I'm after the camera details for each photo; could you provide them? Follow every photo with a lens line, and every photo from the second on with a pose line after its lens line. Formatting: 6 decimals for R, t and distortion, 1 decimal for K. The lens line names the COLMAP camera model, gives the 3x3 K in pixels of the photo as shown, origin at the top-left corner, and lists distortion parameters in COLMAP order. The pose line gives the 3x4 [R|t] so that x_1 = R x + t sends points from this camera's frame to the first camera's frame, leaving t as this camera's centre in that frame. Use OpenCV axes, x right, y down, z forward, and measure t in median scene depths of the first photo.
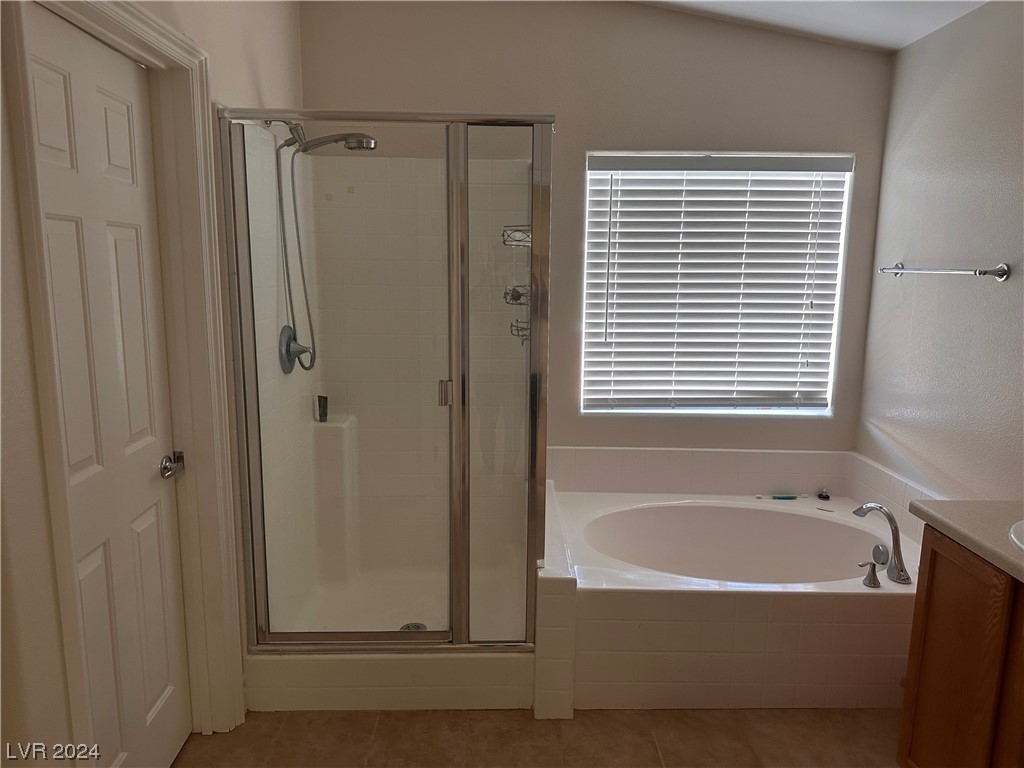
lens RADIAL K [[708.9, 0, 512.1], [0, 708.9, 383.3], [0, 0, 1]] dist [0.025546, -0.001724]
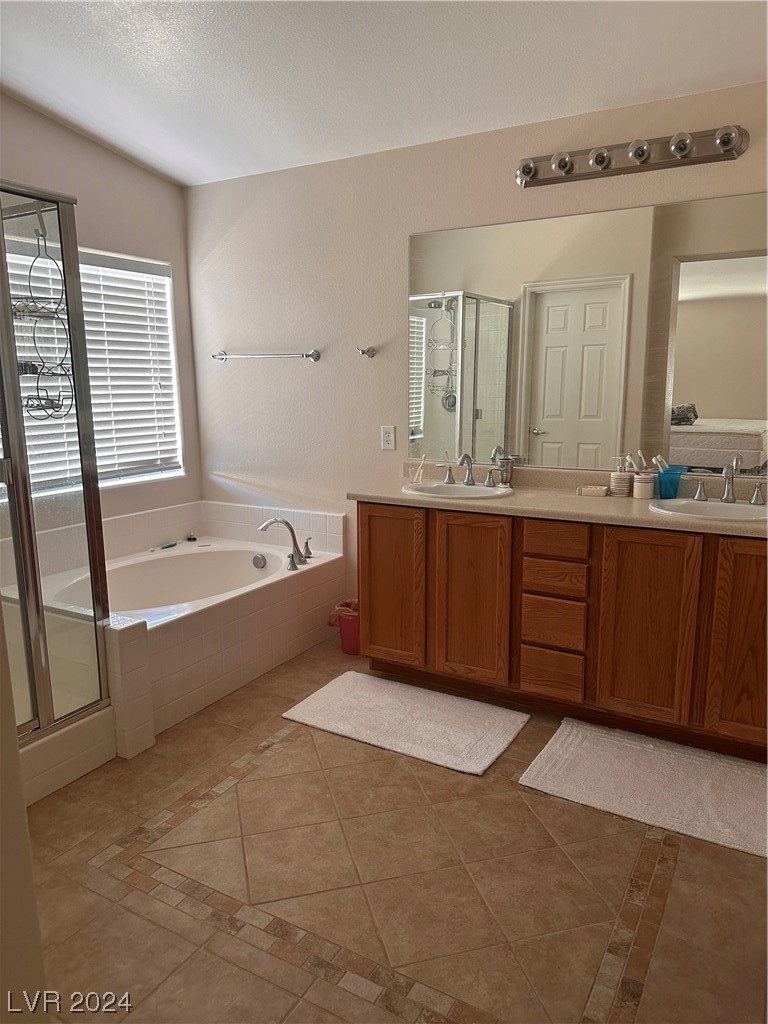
lens RADIAL K [[708.9, 0, 385.0], [0, 708.9, 513.3], [0, 0, 1]] dist [0.025546, -0.001724]
pose [[0.520324, -0.177159, 0.835390, -0.438172], [0.152362, 0.981808, 0.113311, 0.025291], [-0.840267, 0.068323, 0.537851, 0.039028]]
